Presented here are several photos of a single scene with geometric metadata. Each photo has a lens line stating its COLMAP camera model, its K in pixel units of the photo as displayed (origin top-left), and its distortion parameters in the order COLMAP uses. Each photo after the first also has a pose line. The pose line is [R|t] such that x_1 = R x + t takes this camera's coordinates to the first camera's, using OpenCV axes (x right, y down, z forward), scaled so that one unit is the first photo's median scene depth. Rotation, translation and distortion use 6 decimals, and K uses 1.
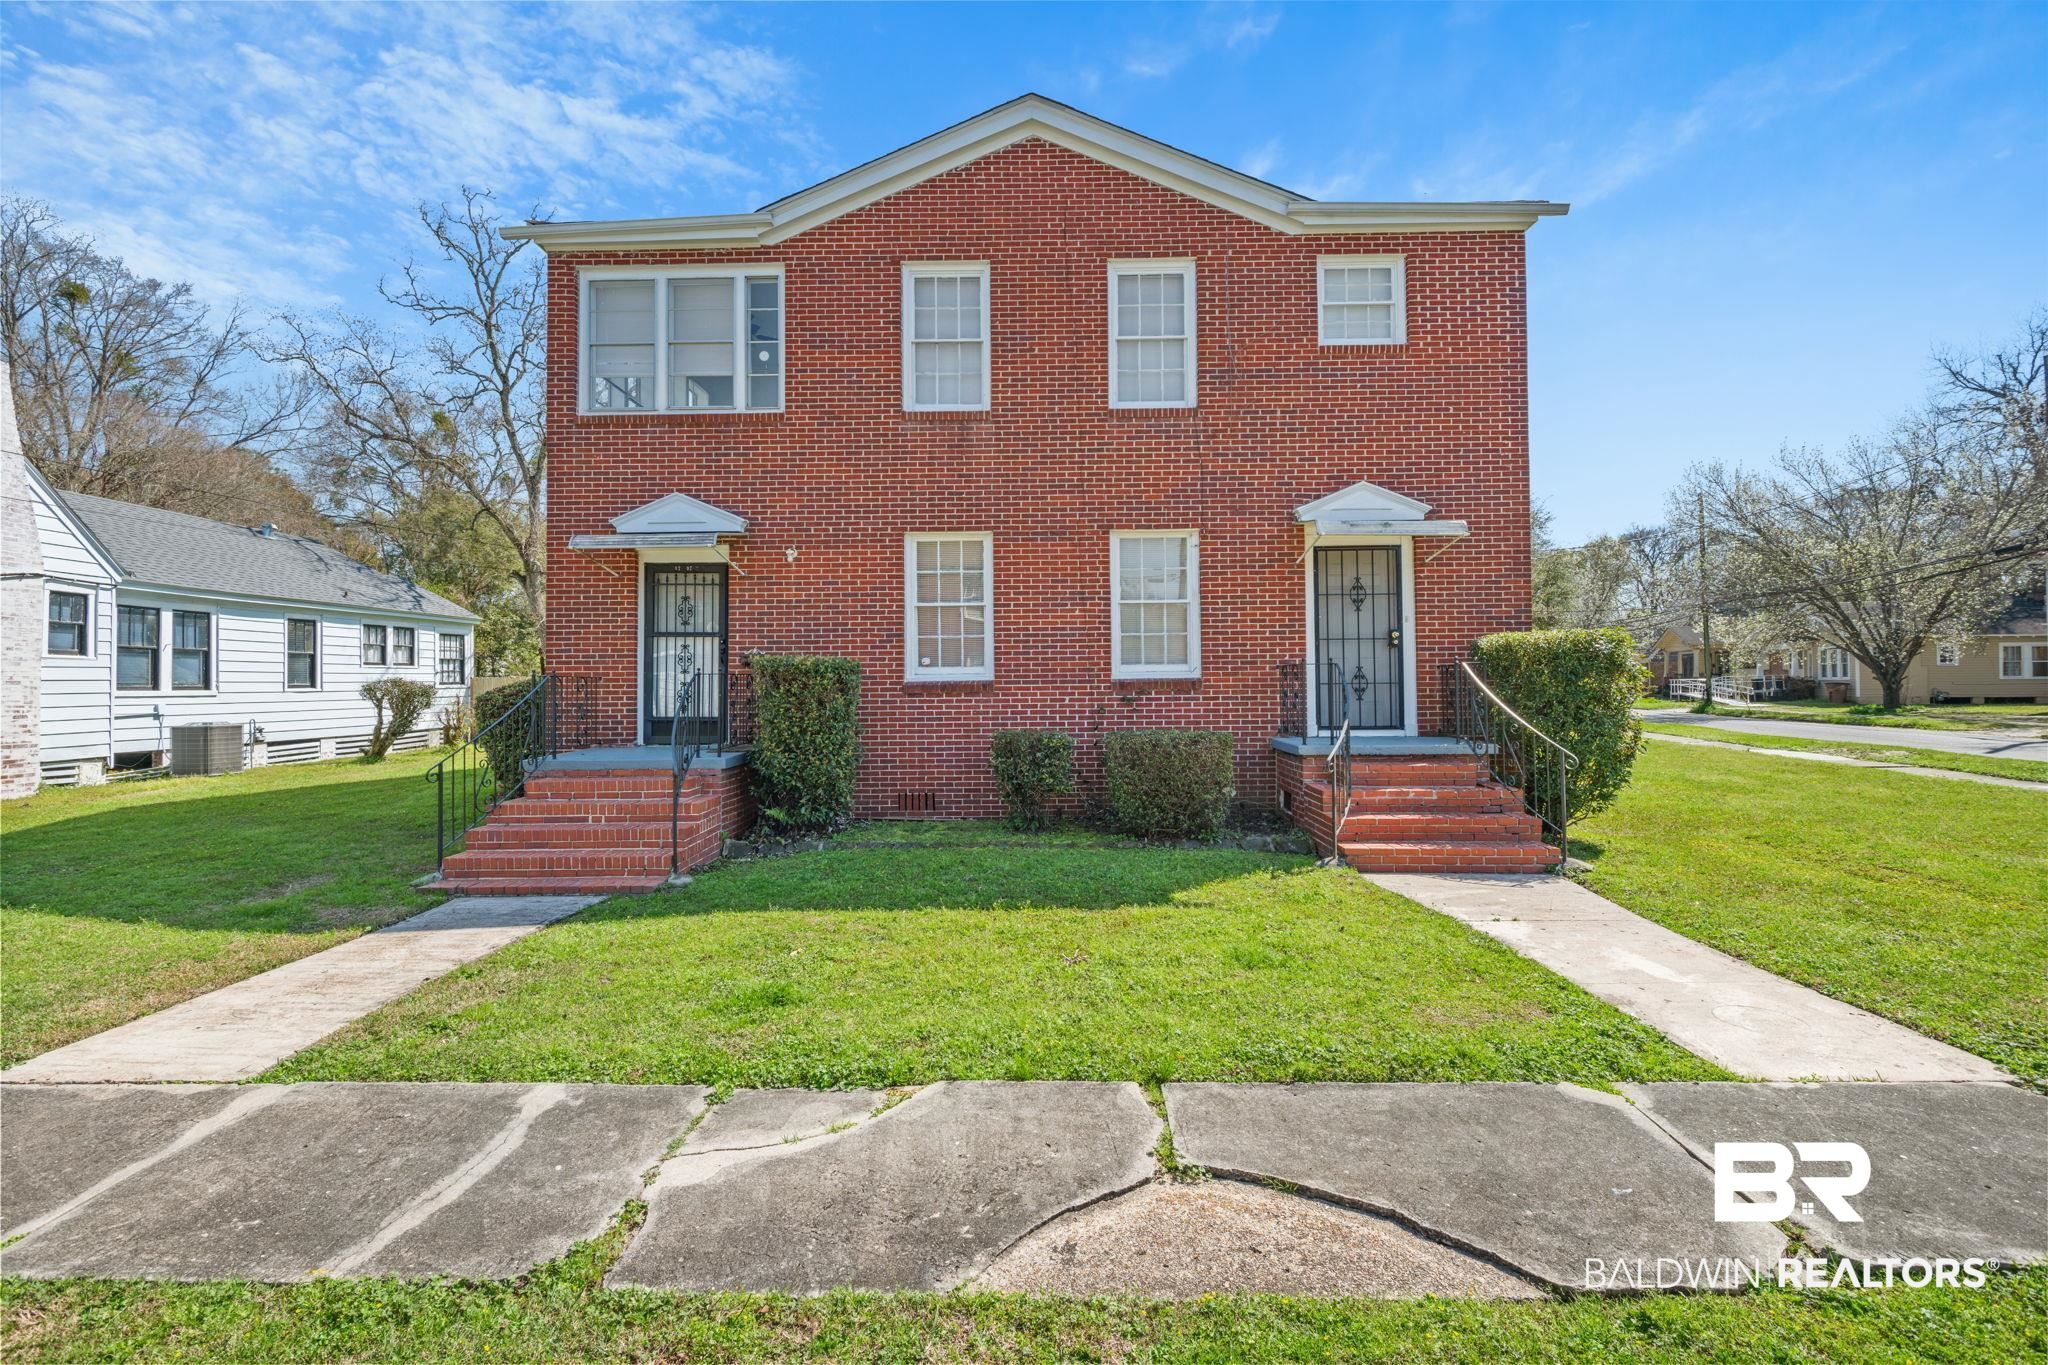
lens RADIAL K [[923.4, 0, 1028.1], [0, 923.4, 684.5], [0, 0, 1]] dist [-0.002026, -0.000849]
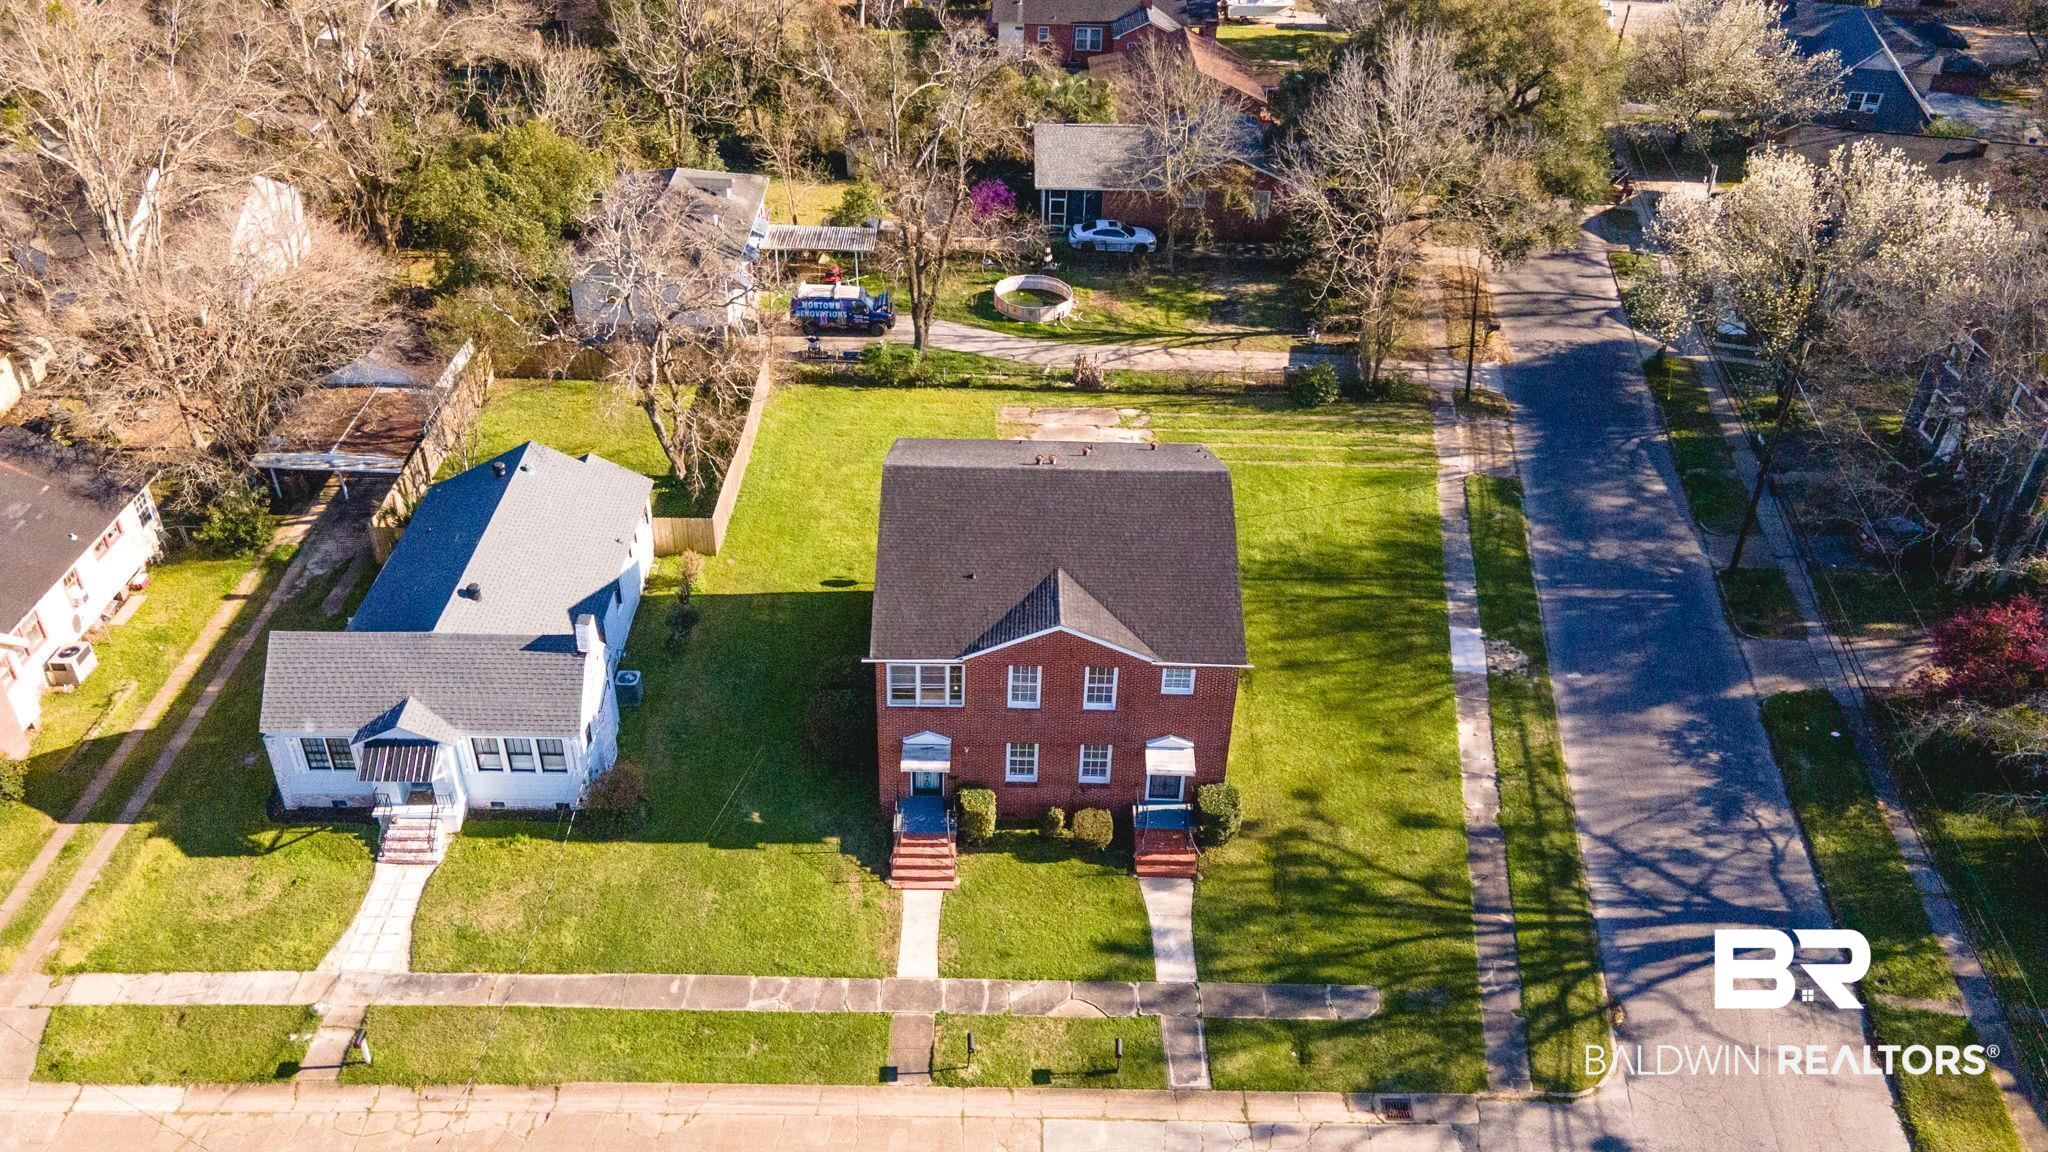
lens RADIAL K [[1517.6, 0, 1024.0], [0, 1517.6, 576.0], [0, 0, 1]] dist [0.032686, 0.001401]
pose [[0.999130, 0.021066, 0.035986, -0.259797], [-0.037455, 0.832690, 0.552471, -3.125149], [-0.018327, -0.553338, 0.832755, -2.540005]]
